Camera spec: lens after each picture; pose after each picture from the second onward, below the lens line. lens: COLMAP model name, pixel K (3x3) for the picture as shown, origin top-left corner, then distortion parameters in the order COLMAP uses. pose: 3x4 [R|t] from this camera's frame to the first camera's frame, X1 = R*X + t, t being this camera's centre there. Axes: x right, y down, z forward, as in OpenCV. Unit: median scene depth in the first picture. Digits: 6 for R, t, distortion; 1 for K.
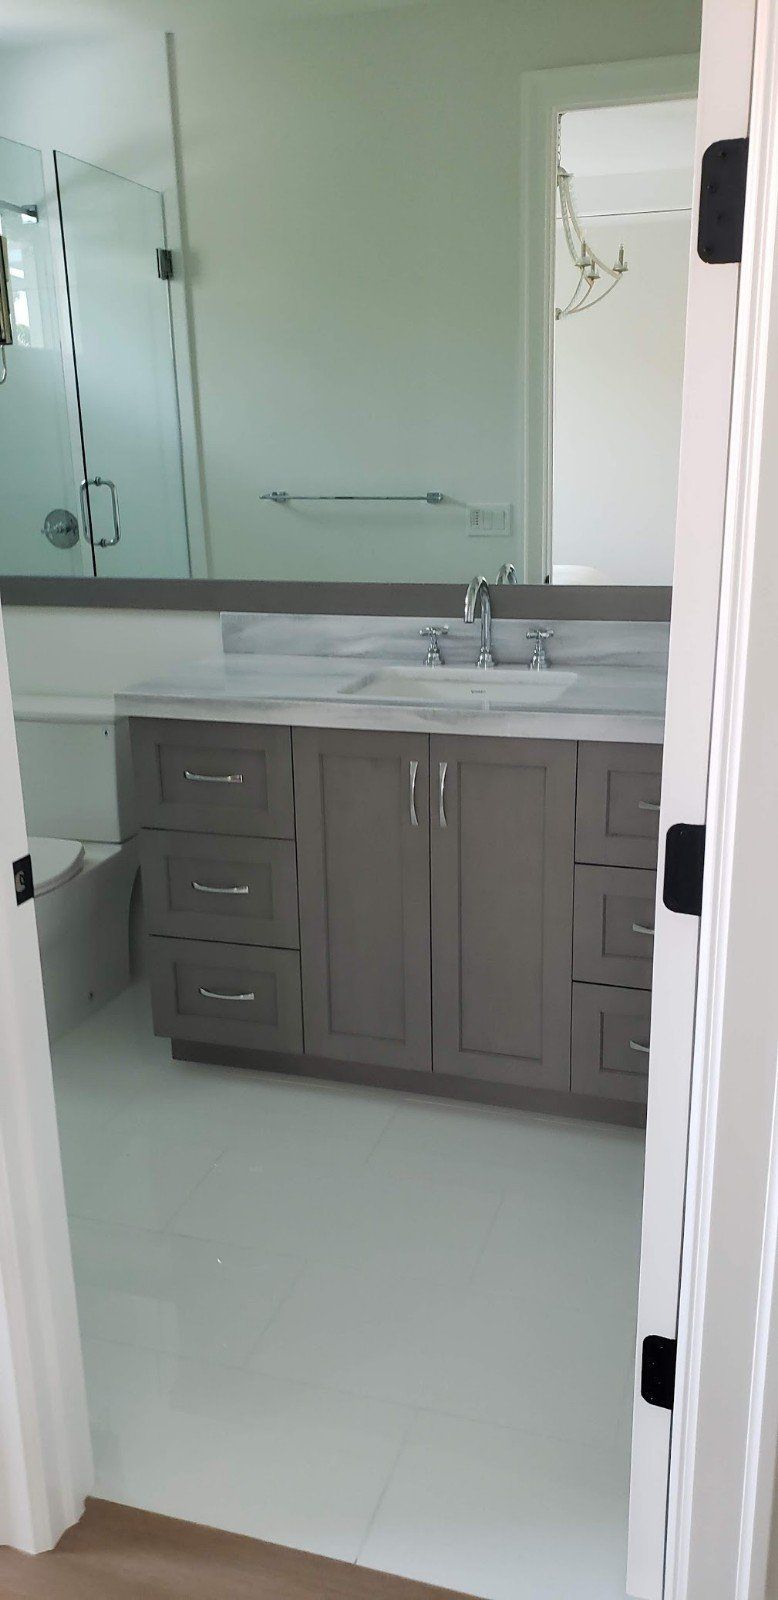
lens RADIAL K [[1243.5, 0, 433.8], [0, 1243.5, 801.6], [0, 0, 1]] dist [0.005894, -0.064504]
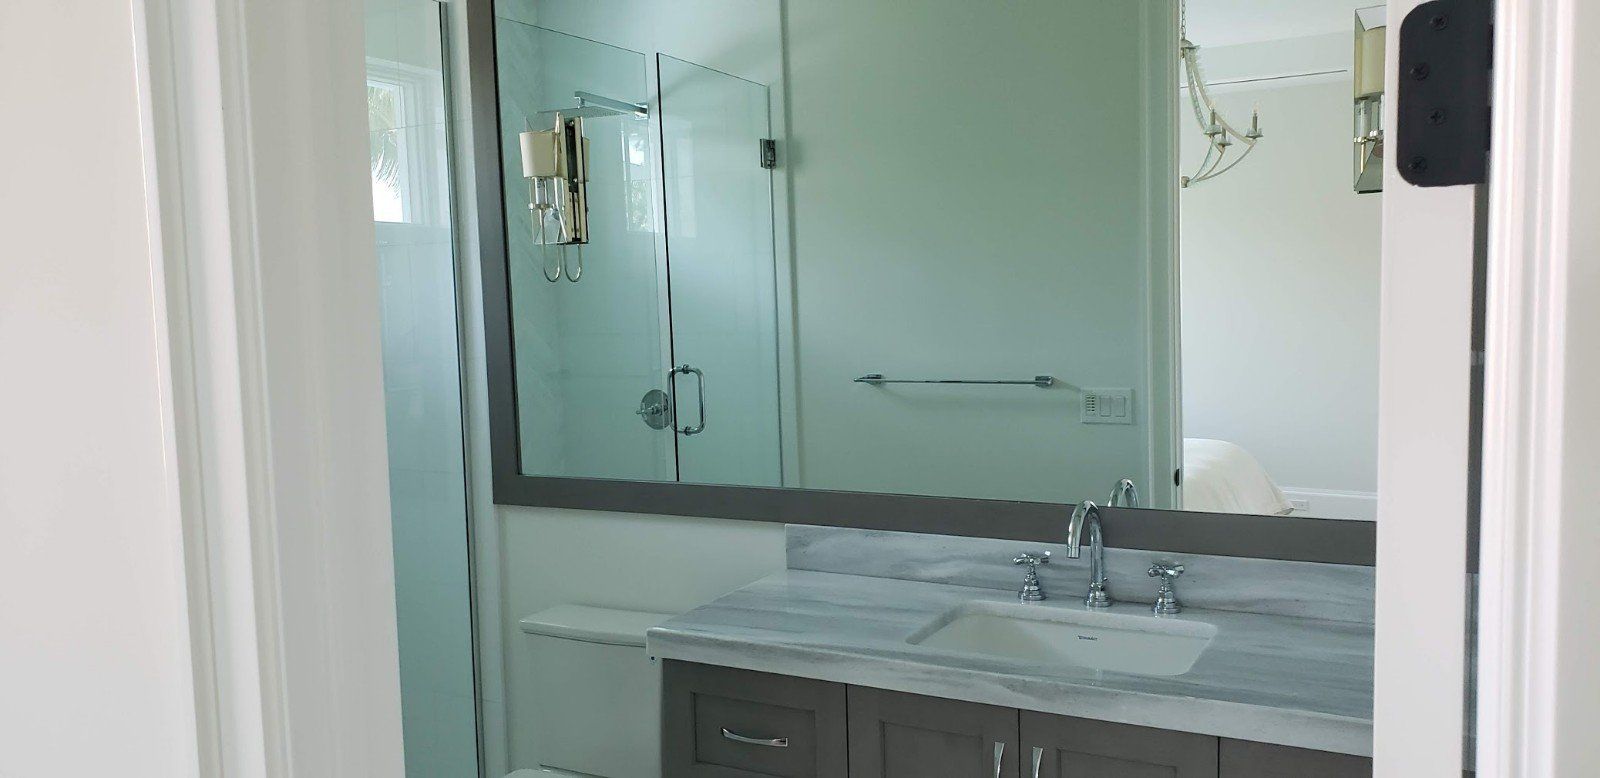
lens RADIAL K [[1229.9, 0, 760.7], [0, 1229.9, 393.9], [0, 0, 1]] dist [0.231288, -0.788807]
pose [[0.972715, 0.002921, -0.231985, 0.016230], [-0.051239, 0.977935, -0.202529, -0.065119], [0.226275, 0.208890, 0.951401, 0.139411]]
